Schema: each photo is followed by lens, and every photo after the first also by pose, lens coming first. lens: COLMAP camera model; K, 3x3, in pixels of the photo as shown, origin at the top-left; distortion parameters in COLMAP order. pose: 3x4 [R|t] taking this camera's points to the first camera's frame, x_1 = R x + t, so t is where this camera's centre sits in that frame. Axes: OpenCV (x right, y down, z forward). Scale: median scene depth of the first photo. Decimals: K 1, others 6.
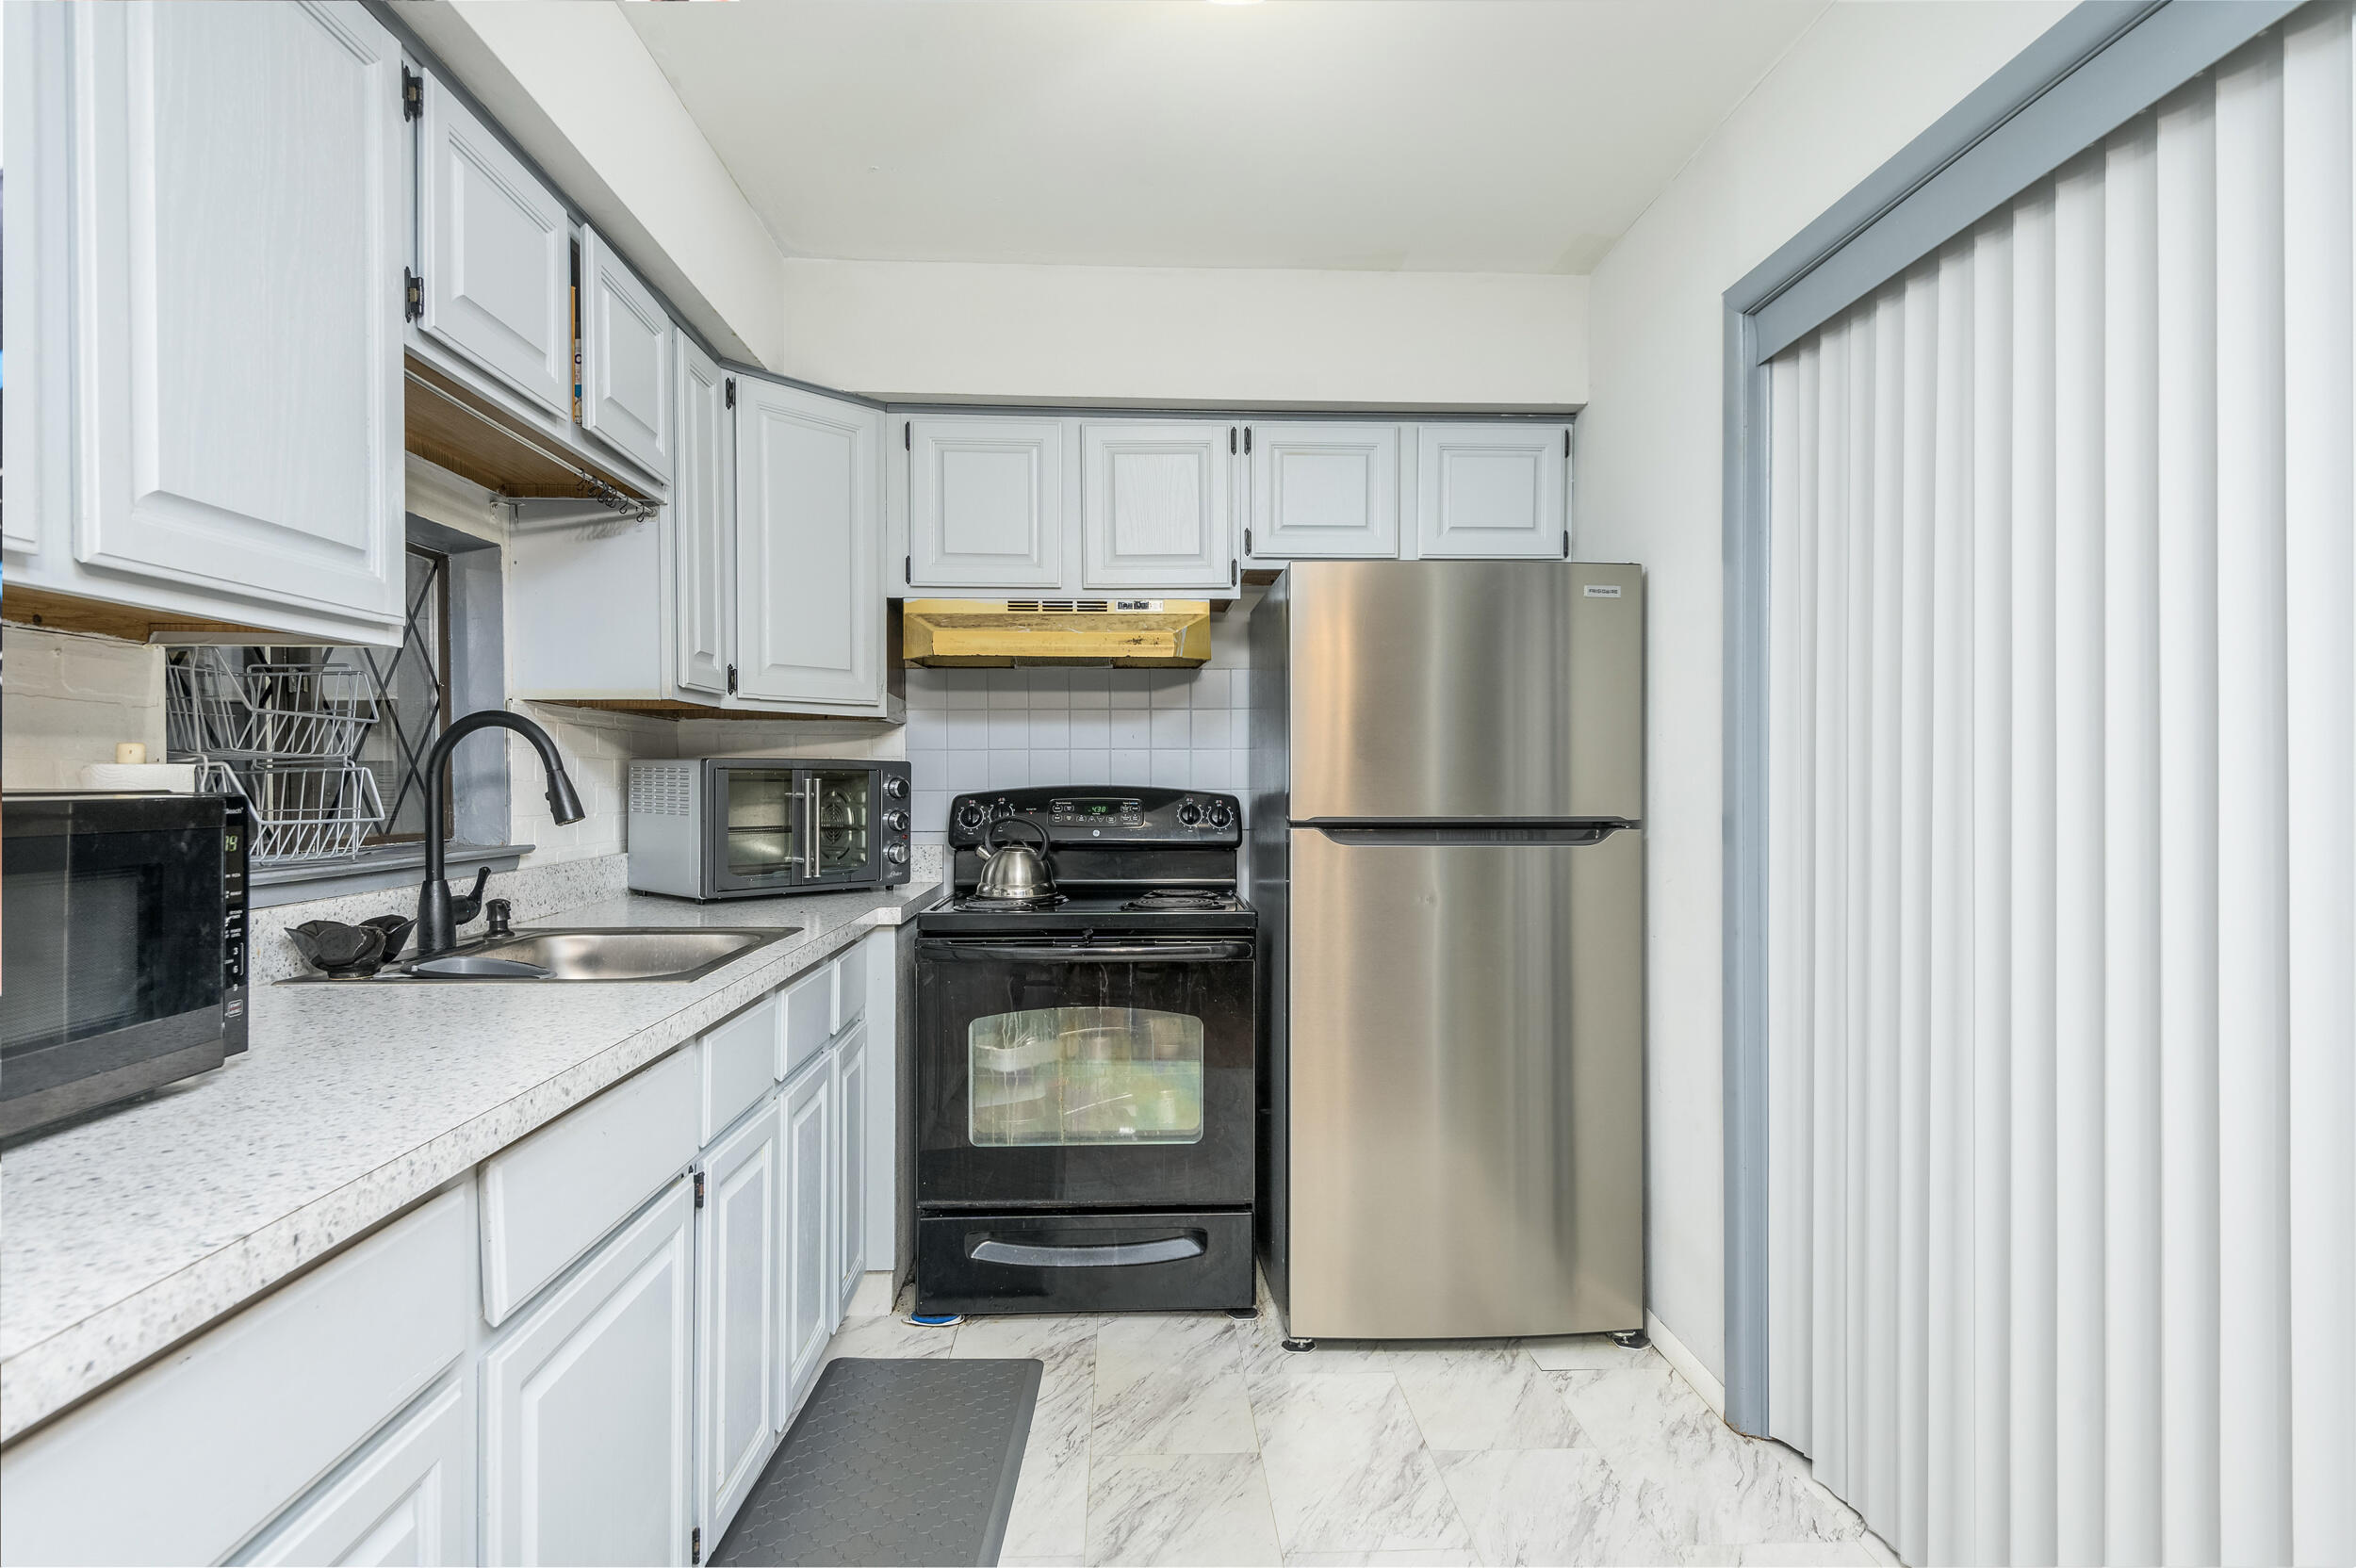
lens RADIAL K [[1277.9, 0, 1179.5], [0, 1277.9, 789.8], [0, 0, 1]] dist [0.038101, -0.000148]
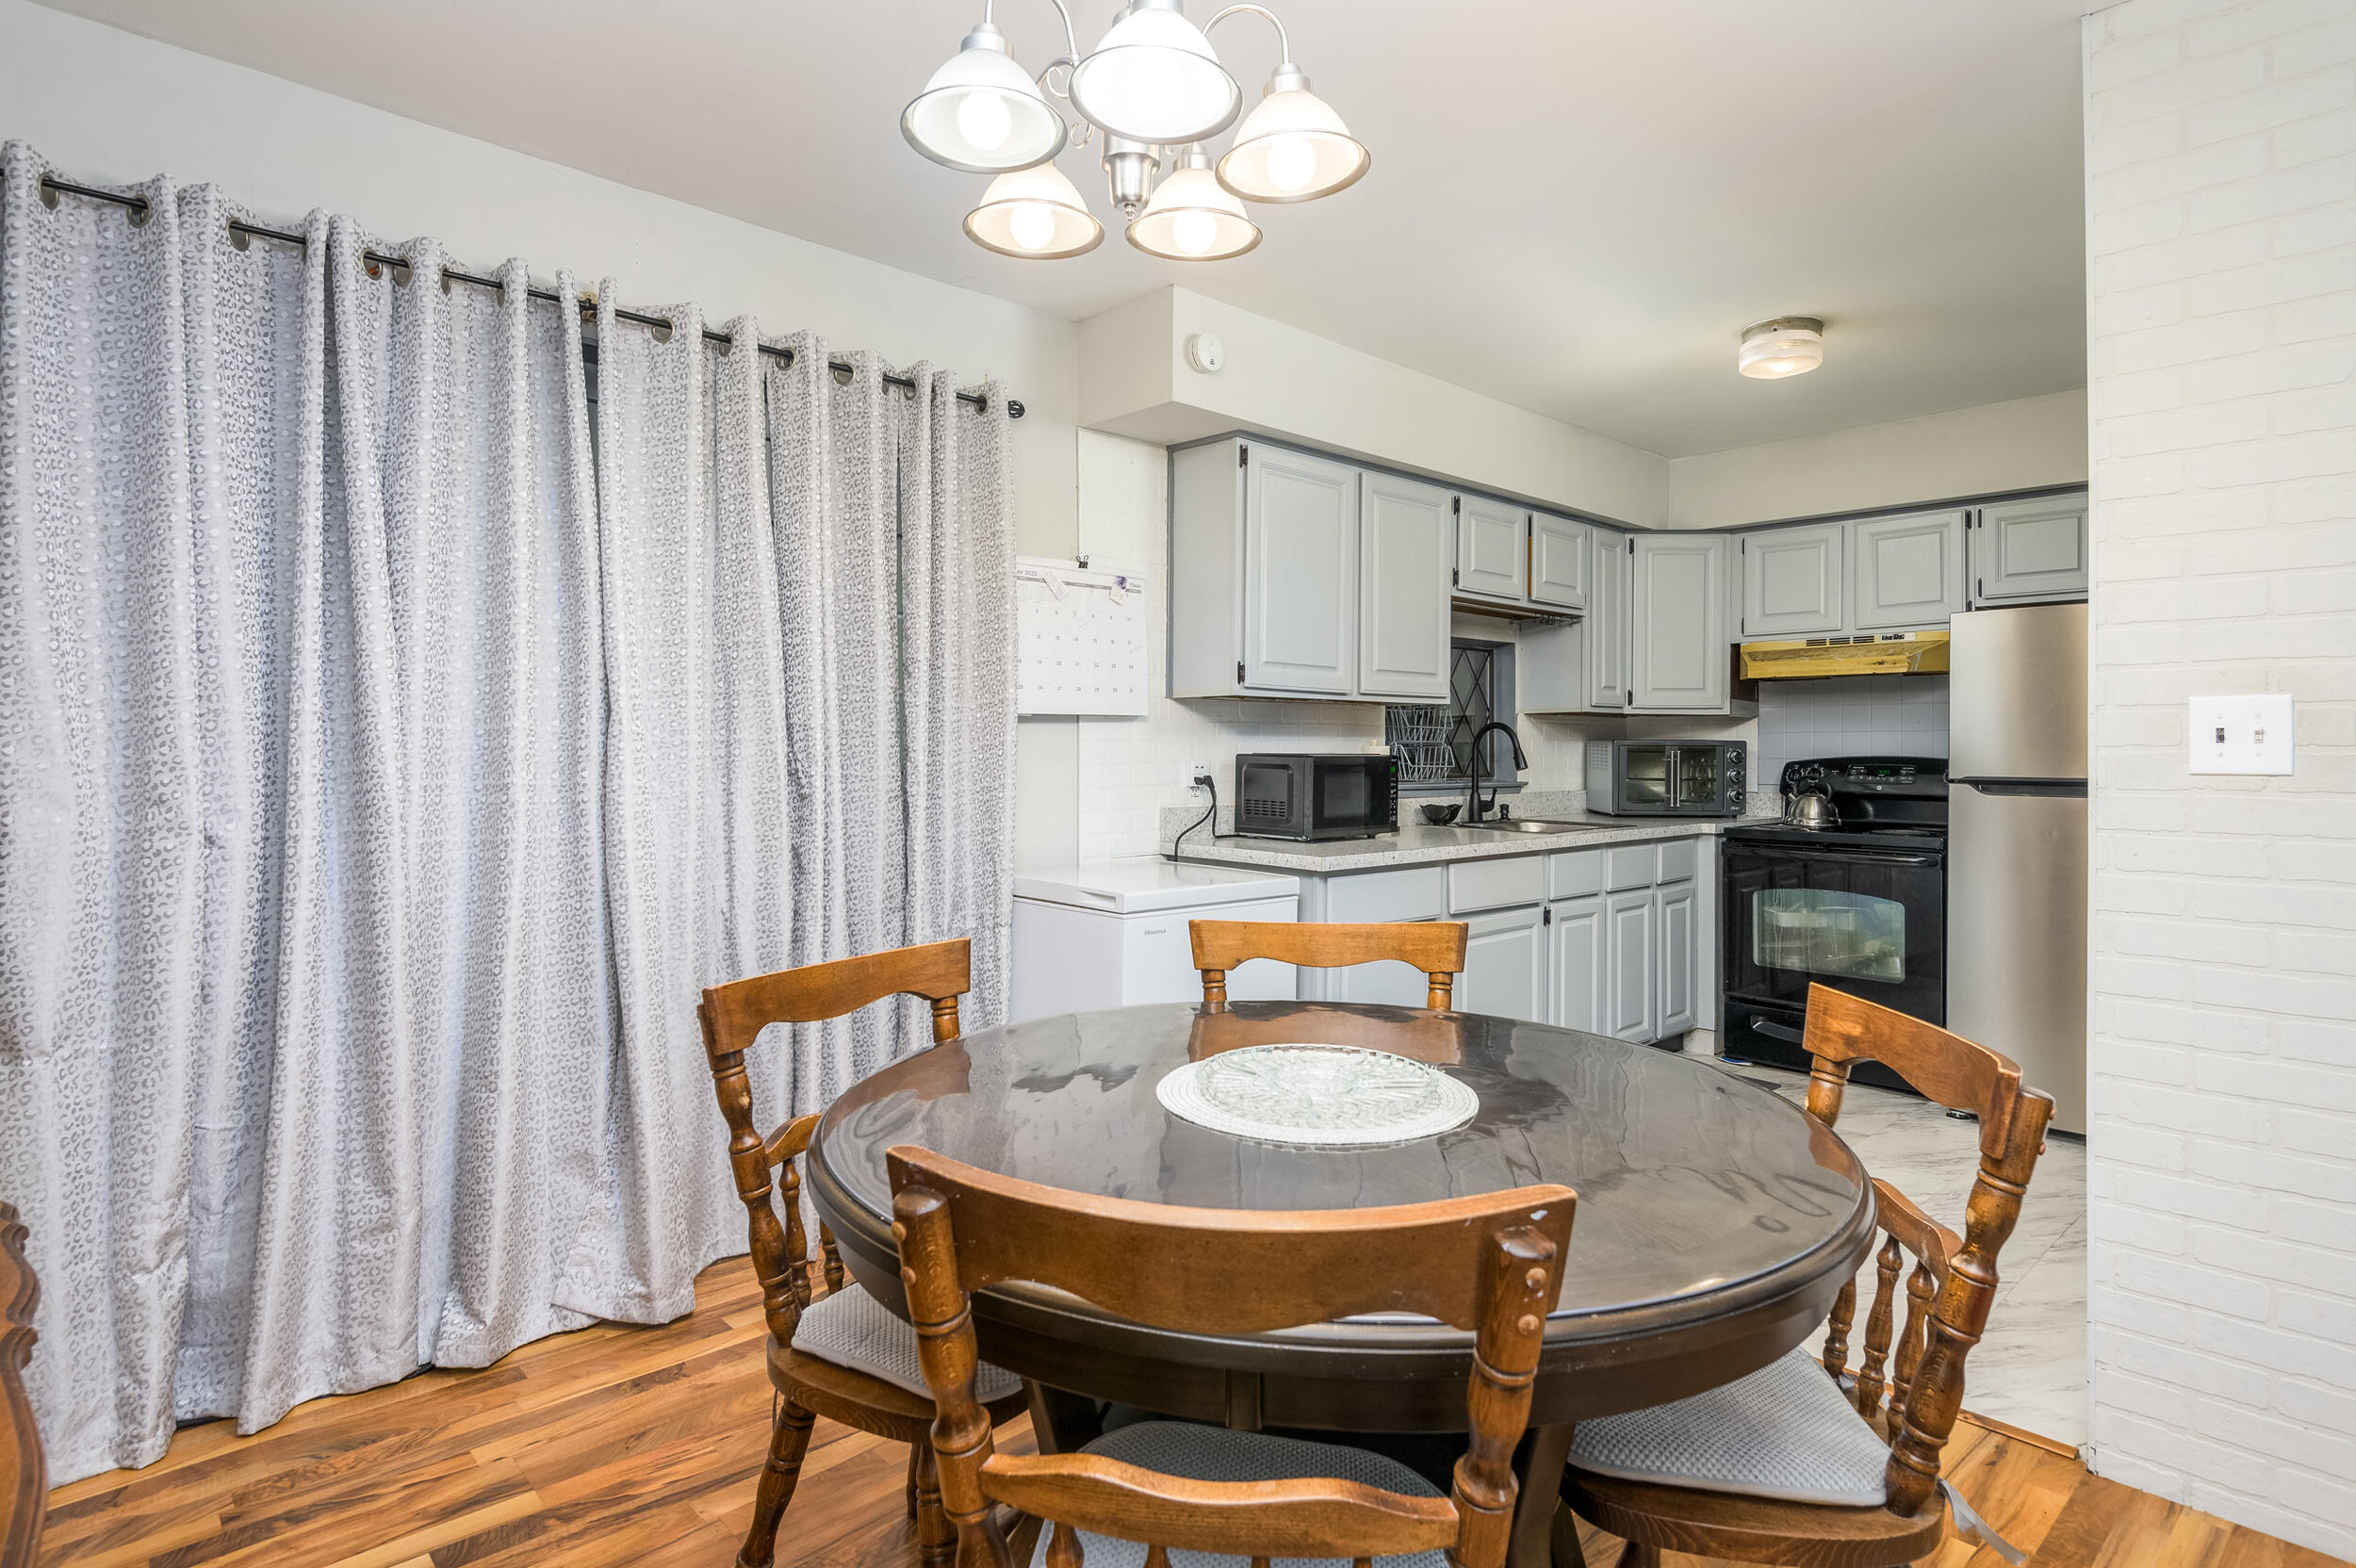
lens RADIAL K [[1215.4, 0, 1173.7], [0, 1215.4, 749.4], [0, 0, 1]] dist [0.002018, -0.000368]
pose [[0.643428, 0.000914, -0.765506, 0.584196], [-0.008980, 0.999939, -0.006353, 0.006186], [0.765454, 0.010962, 0.643397, -0.651095]]
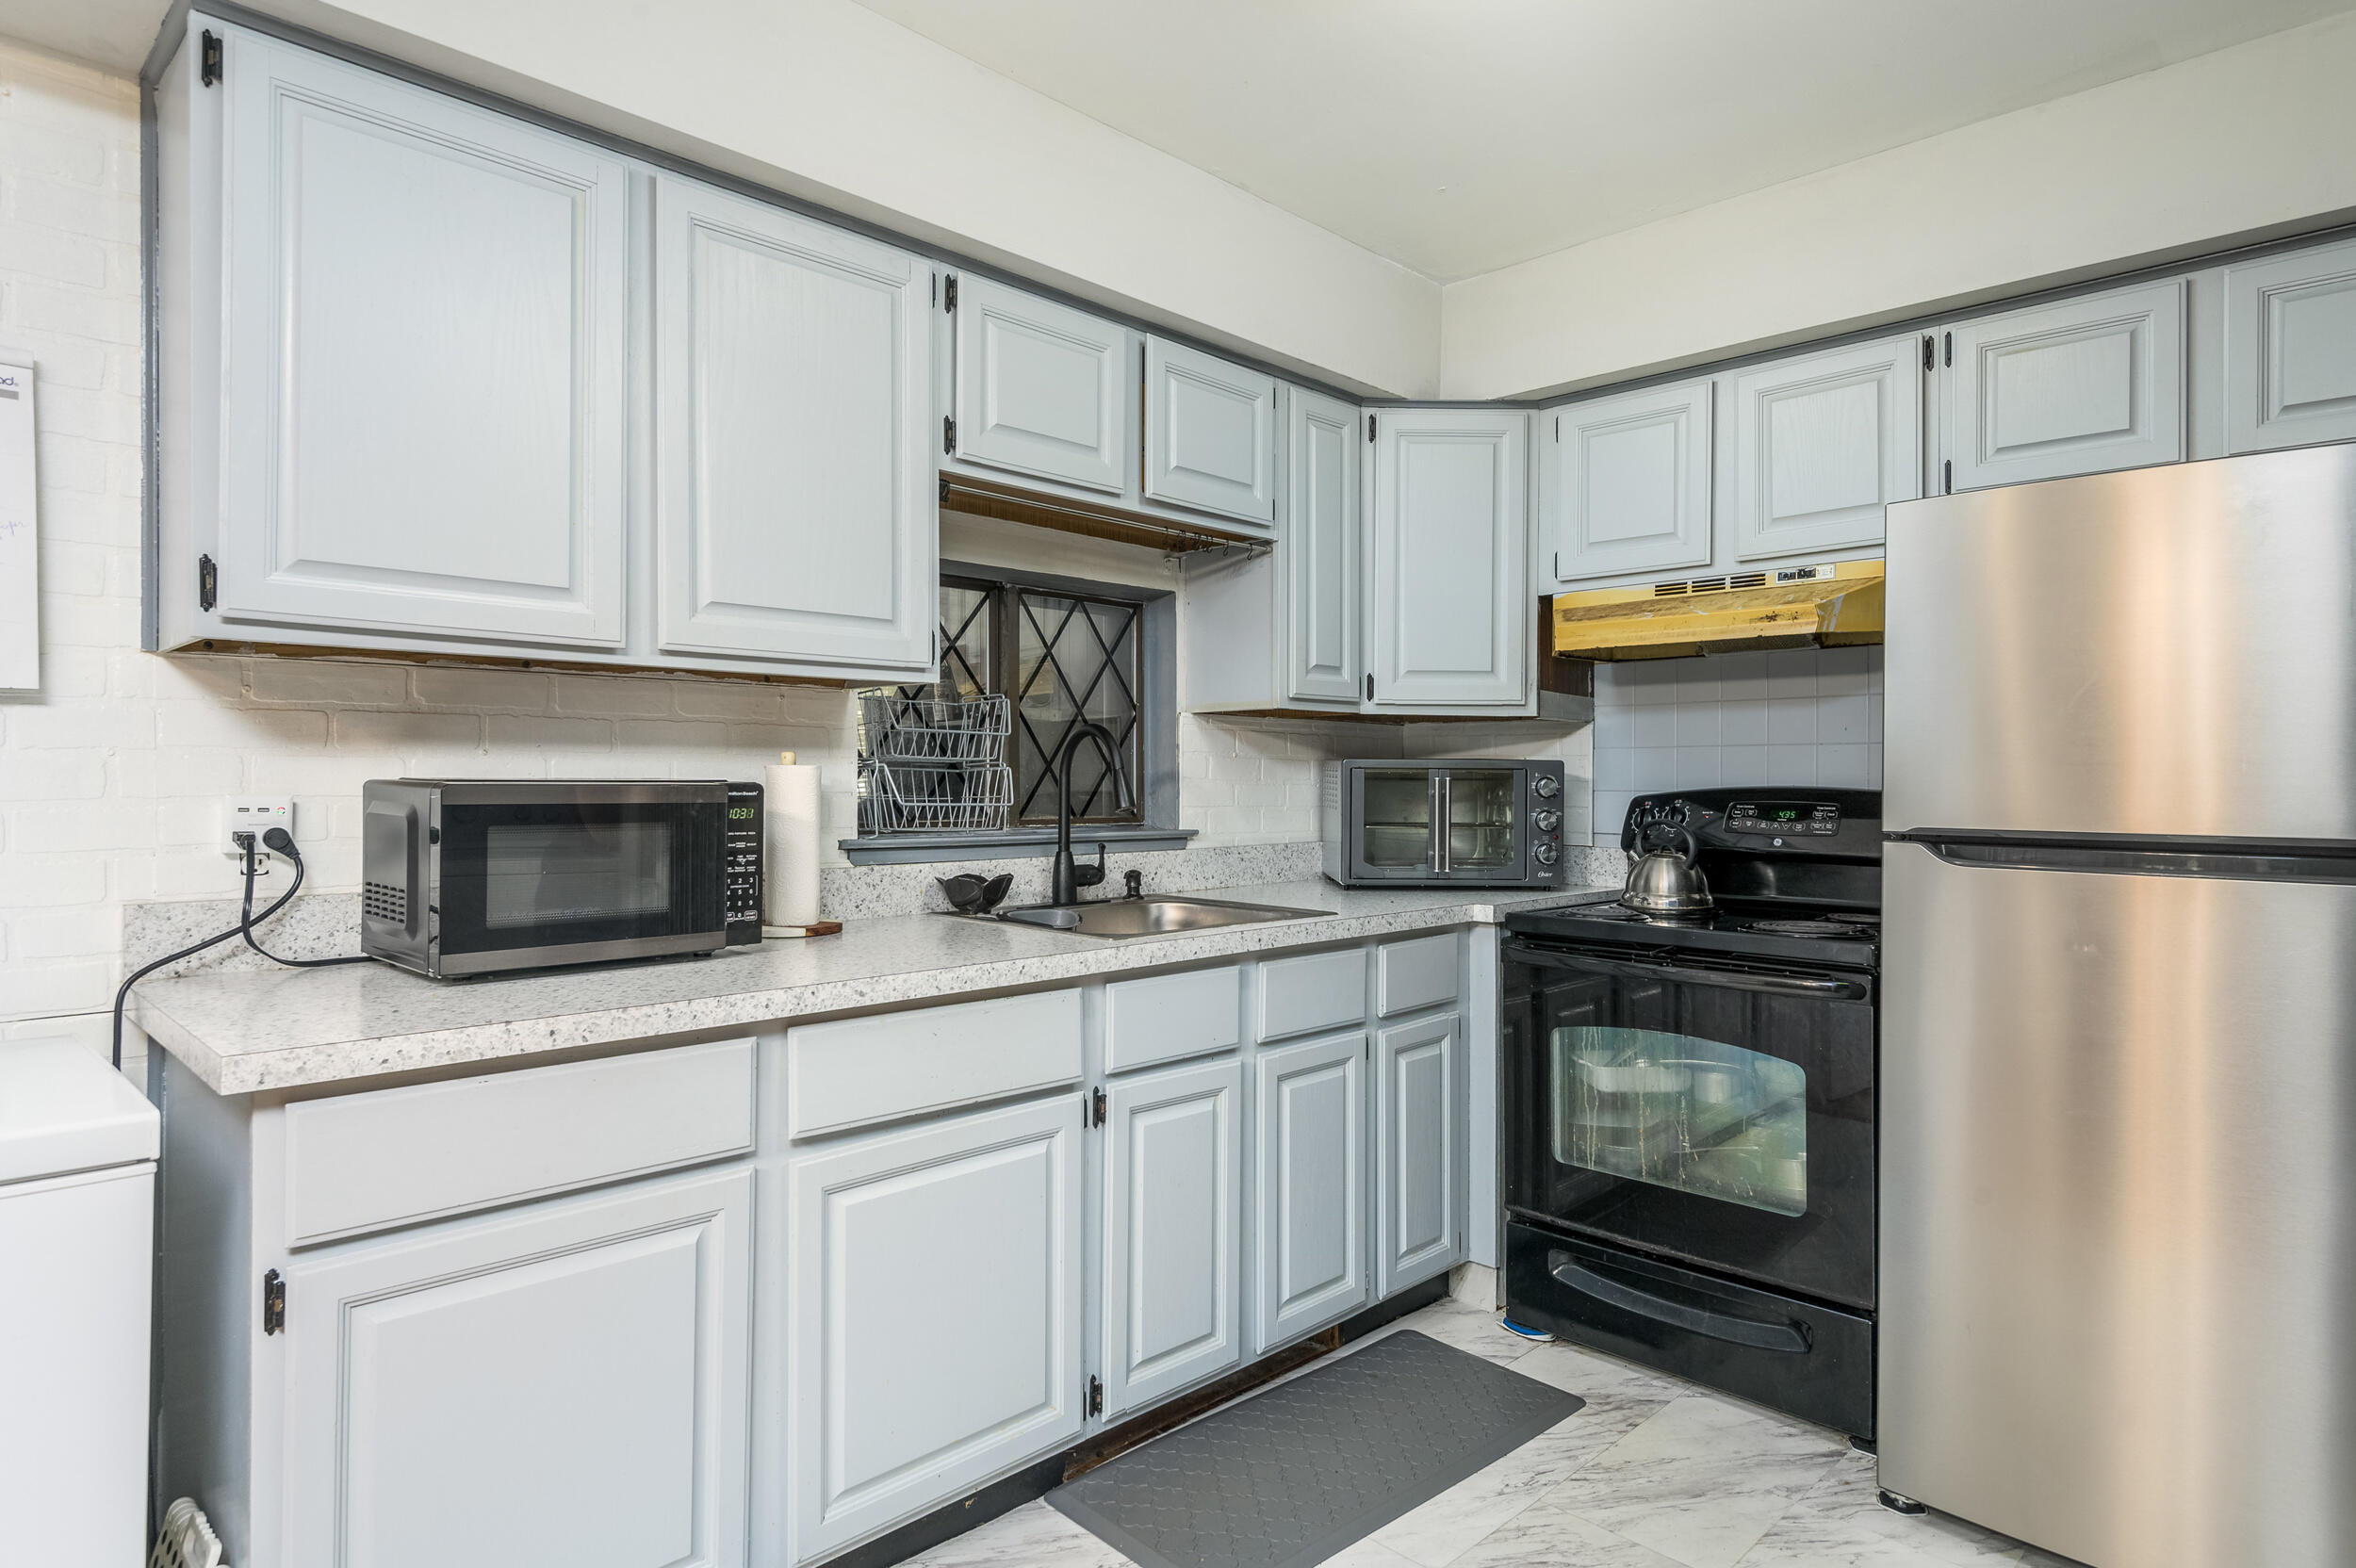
lens RADIAL K [[1309.3, 0, 1188.4], [0, 1309.3, 773.8], [0, 0, 1]] dist [0.023228, -0.001128]
pose [[0.684270, -0.000327, -0.729229, 0.366446], [-0.010262, 0.999897, -0.010077, 0.001187], [0.729157, 0.014378, 0.684195, 0.122004]]
